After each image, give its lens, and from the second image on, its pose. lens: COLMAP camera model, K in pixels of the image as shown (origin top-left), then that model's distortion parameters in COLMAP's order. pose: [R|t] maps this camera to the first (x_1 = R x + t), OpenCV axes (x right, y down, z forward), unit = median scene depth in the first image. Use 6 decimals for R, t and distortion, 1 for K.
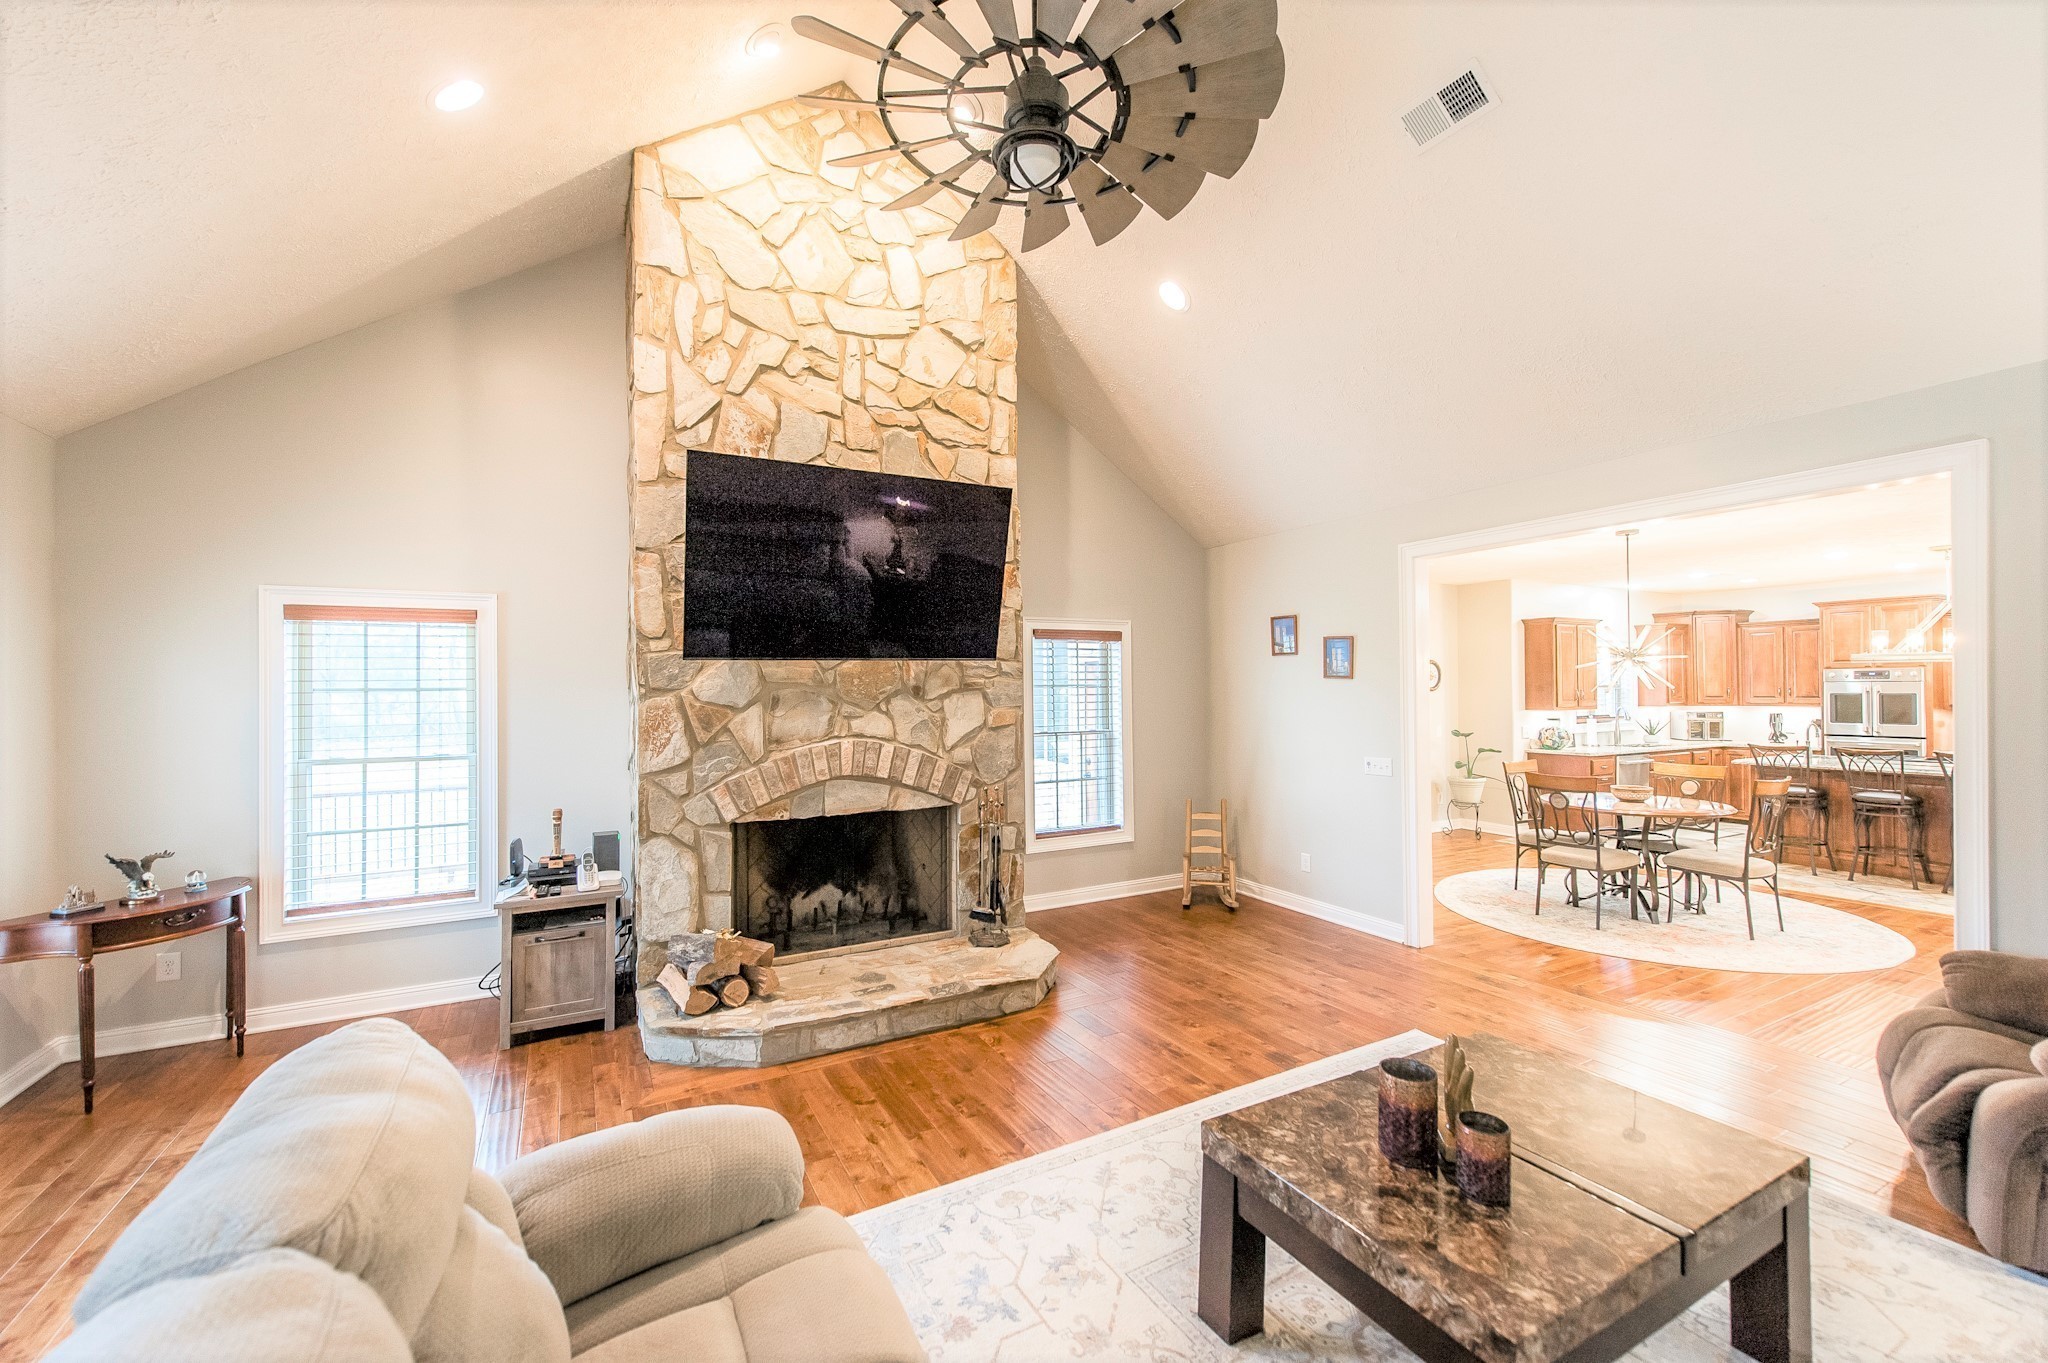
lens RADIAL K [[833.0, 0, 1024.0], [0, 833.0, 681.5], [0, 0, 1]] dist [0.003215, 0.000445]
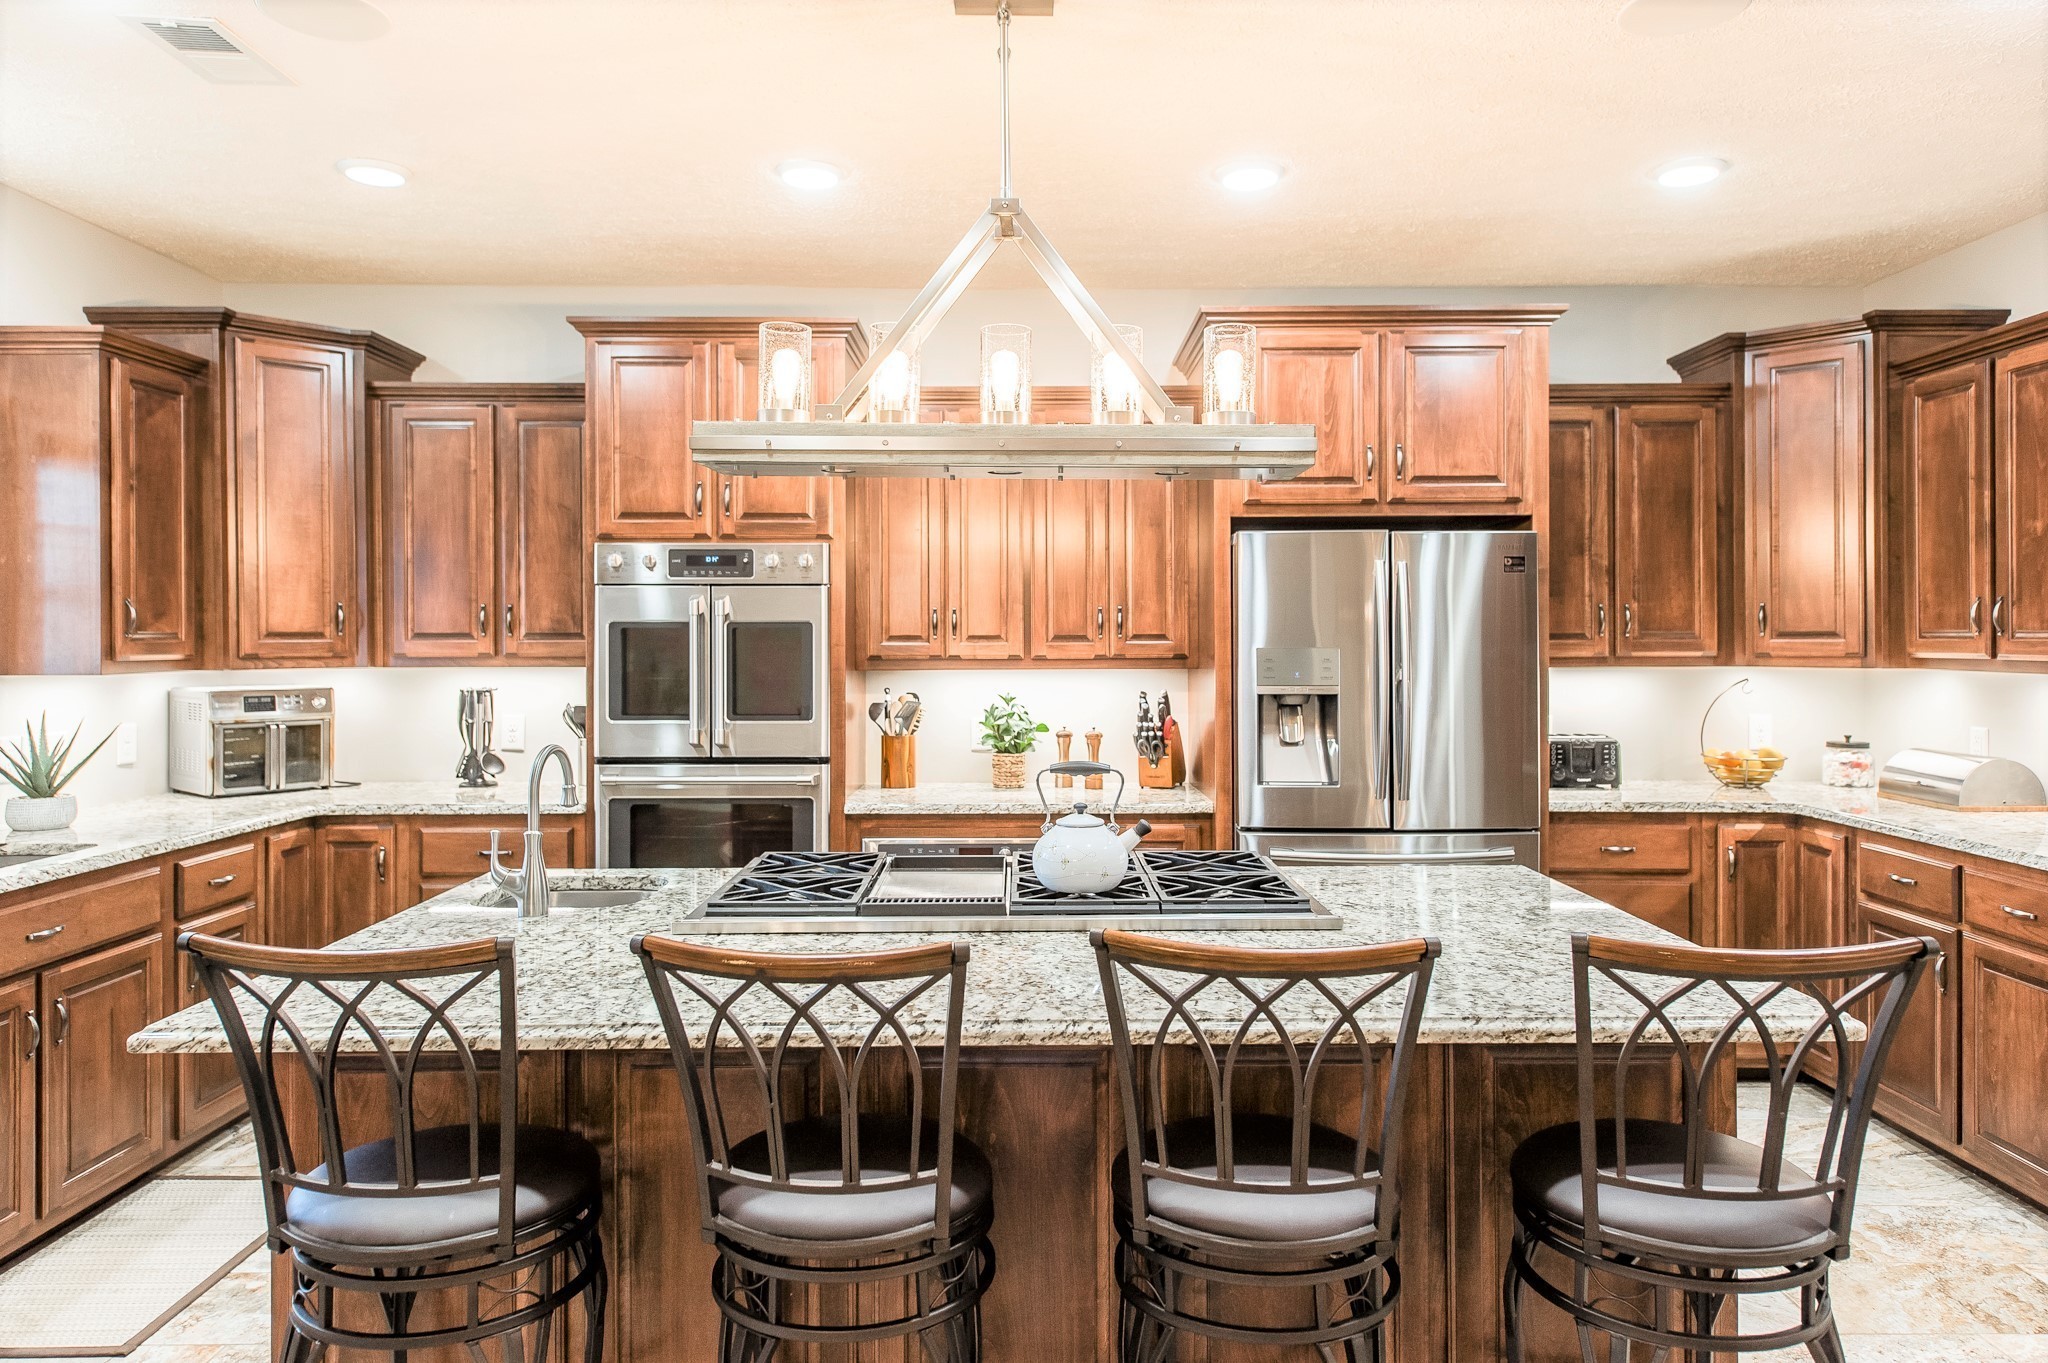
lens RADIAL K [[1294.1, 0, 1040.2], [0, 1294.1, 645.0], [0, 0, 1]] dist [-0.004636, -0.002750]
pose [[0.456191, -0.001948, 0.889880, 0.596443], [-0.009648, 0.999928, 0.007134, 0.016828], [-0.889830, -0.011840, 0.456139, 0.624217]]
